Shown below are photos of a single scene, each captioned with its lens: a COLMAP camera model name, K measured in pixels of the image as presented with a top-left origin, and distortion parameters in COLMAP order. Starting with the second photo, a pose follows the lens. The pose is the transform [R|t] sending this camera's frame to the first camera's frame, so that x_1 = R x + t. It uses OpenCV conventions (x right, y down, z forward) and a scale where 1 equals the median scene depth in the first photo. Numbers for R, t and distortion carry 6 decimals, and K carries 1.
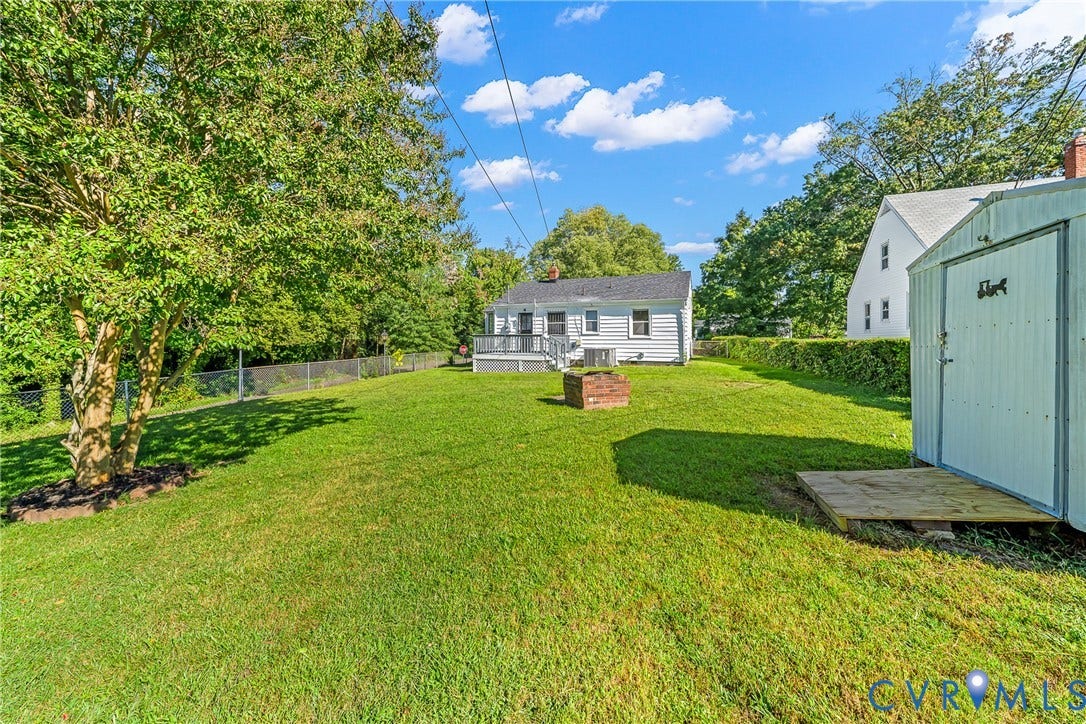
lens RADIAL K [[371.3, 0, 549.7], [0, 371.3, 338.3], [0, 0, 1]] dist [0.000059, -0.000001]
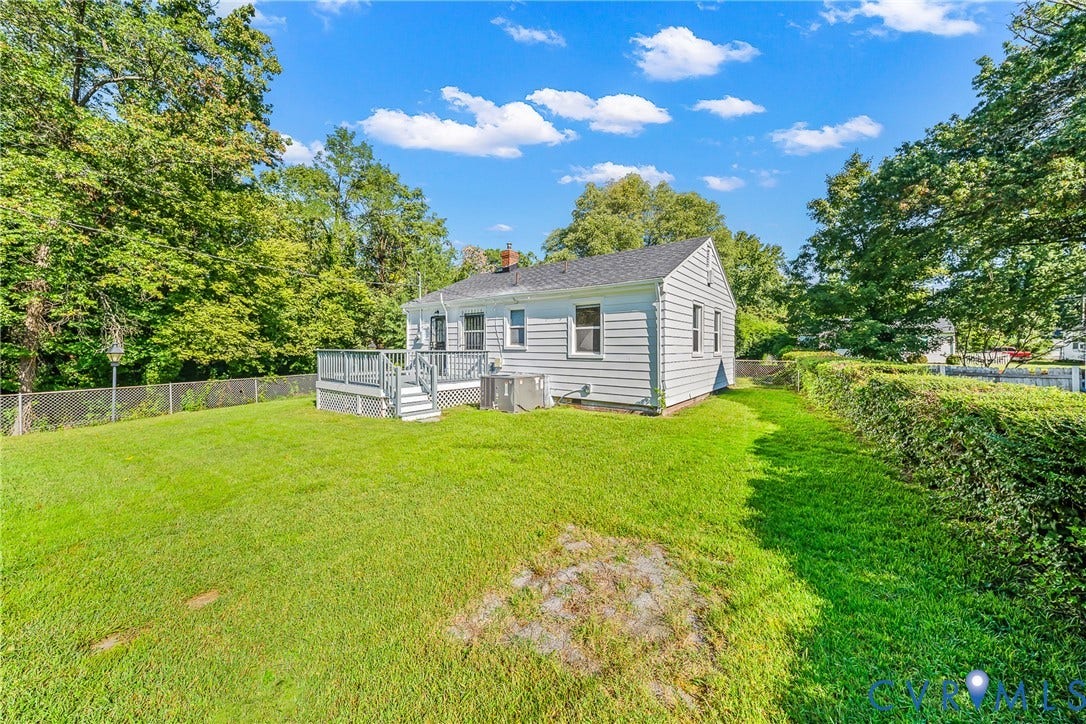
lens RADIAL K [[376.0, 0, 541.9], [0, 376.0, 352.5], [0, 0, 1]] dist [0.000222, -0.000019]
pose [[0.966273, 0.007008, -0.257425, 0.284906], [-0.003605, 0.999900, 0.013689, -0.013688], [0.257496, -0.012299, 0.966201, 0.395211]]
